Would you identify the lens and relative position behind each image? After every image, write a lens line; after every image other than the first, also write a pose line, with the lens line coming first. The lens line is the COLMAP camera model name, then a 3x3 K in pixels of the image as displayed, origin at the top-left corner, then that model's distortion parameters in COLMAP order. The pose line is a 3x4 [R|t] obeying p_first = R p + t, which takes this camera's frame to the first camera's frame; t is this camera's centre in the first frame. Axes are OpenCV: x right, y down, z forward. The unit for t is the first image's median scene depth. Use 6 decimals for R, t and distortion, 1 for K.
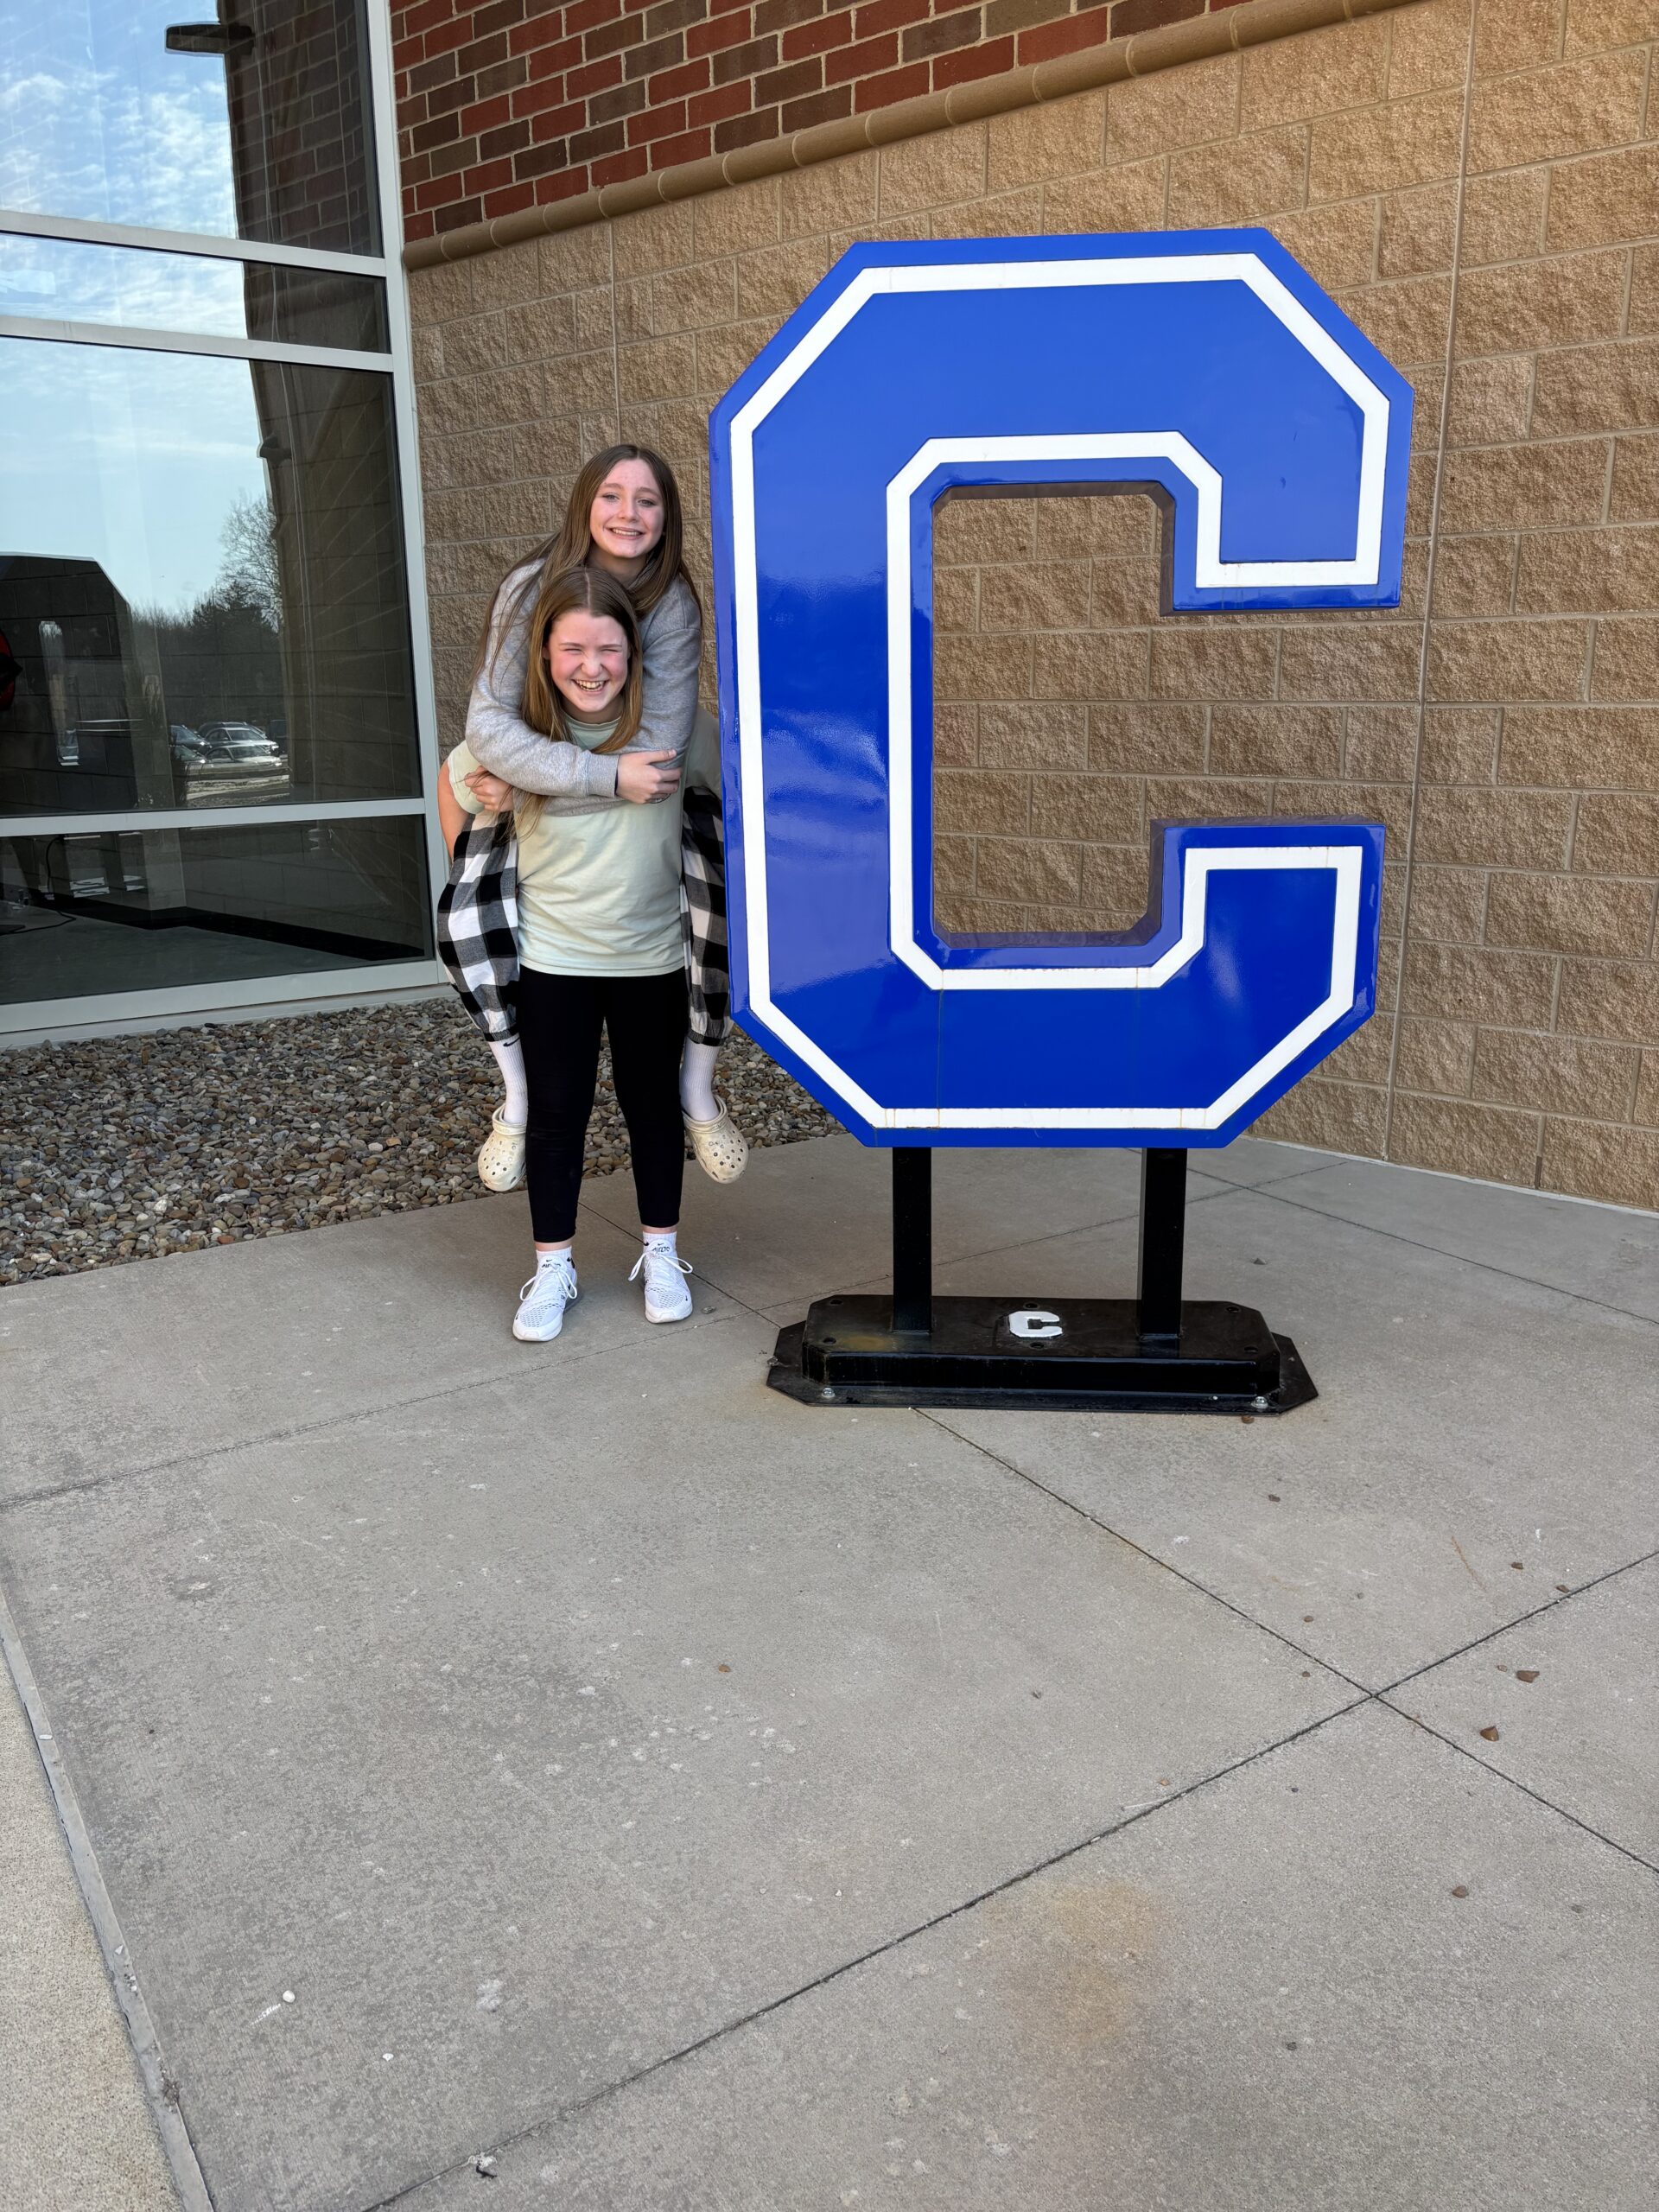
lens RADIAL K [[1679.4, 0, 830.9], [0, 1679.4, 1102.6], [0, 0, 1]] dist [0.052843, -0.059432]
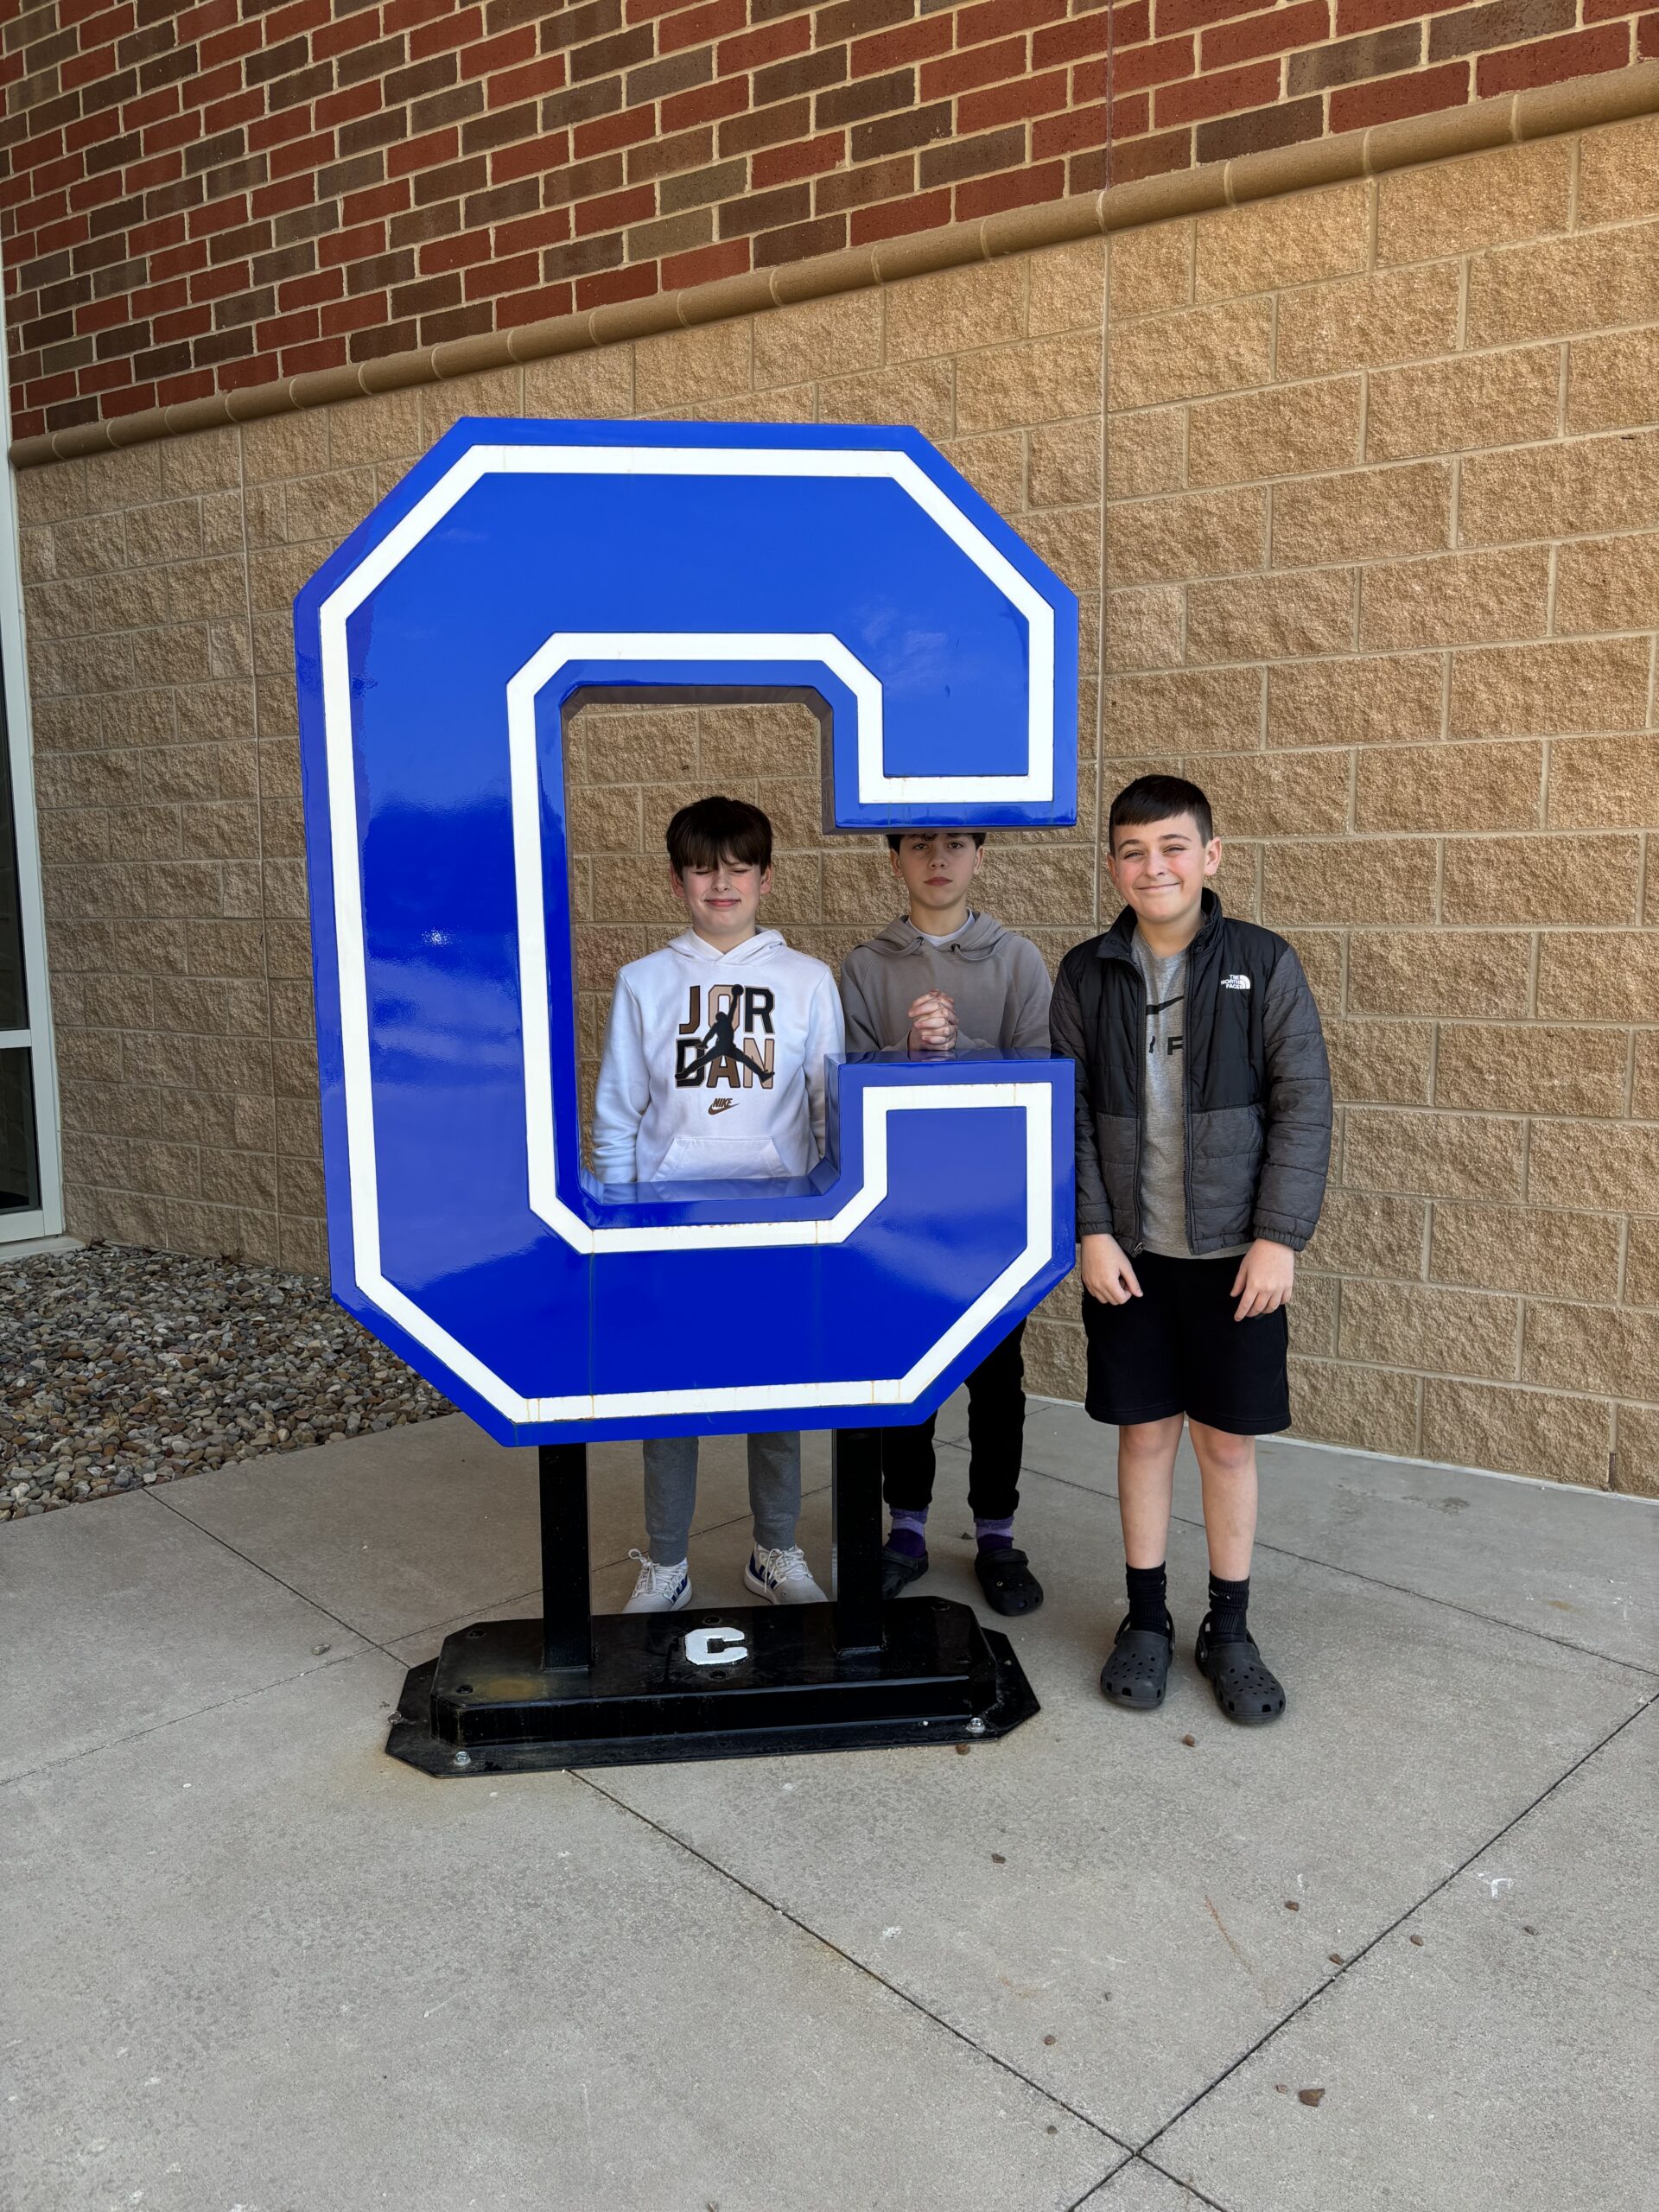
lens RADIAL K [[1679.4, 0, 828.2], [0, 1679.4, 1100.8], [0, 0, 1]] dist [0.052843, -0.059432]
pose [[0.984253, -0.019527, 0.175686, 0.028004], [0.041730, 0.991456, -0.123585, -0.026278], [-0.171772, 0.128970, 0.976658, 0.105946]]
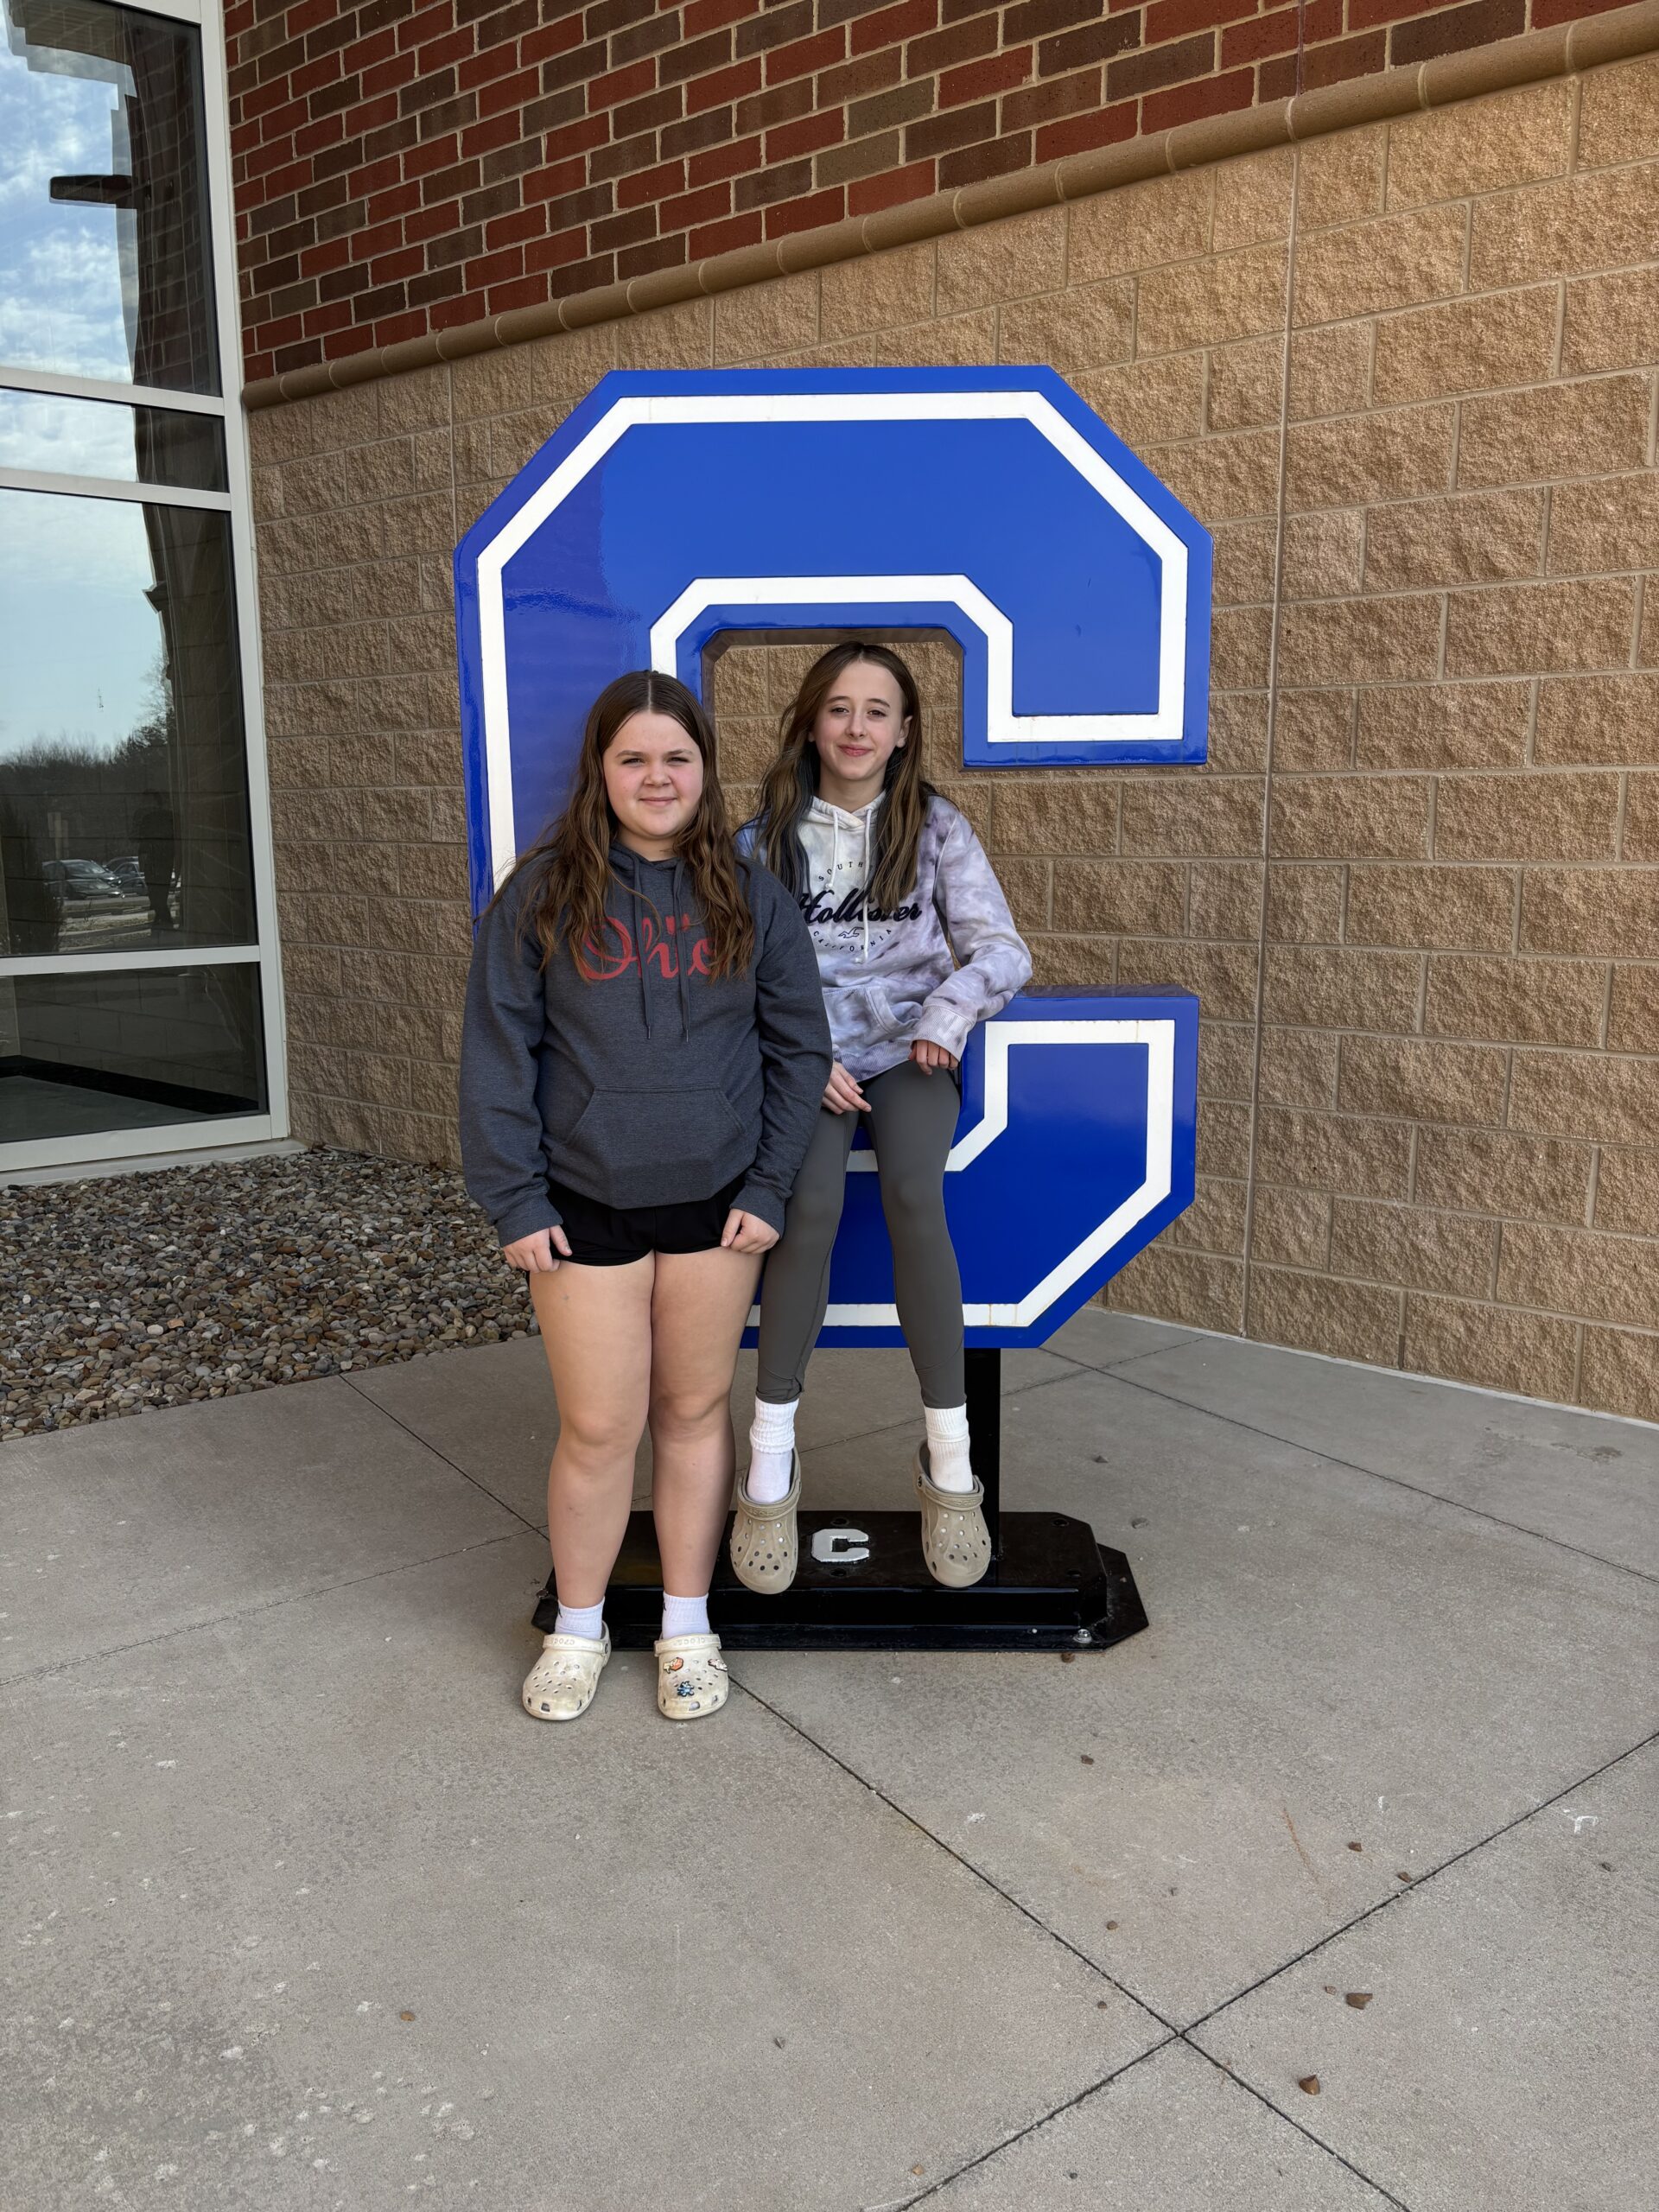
lens RADIAL K [[1679.4, 0, 834.2], [0, 1679.4, 1107.2], [0, 0, 1]] dist [0.052843, -0.059432]
pose [[0.998767, -0.001366, 0.049624, 0.062014], [0.005185, 0.997024, -0.076914, -0.025750], [-0.049371, 0.077077, 0.995802, 0.075849]]
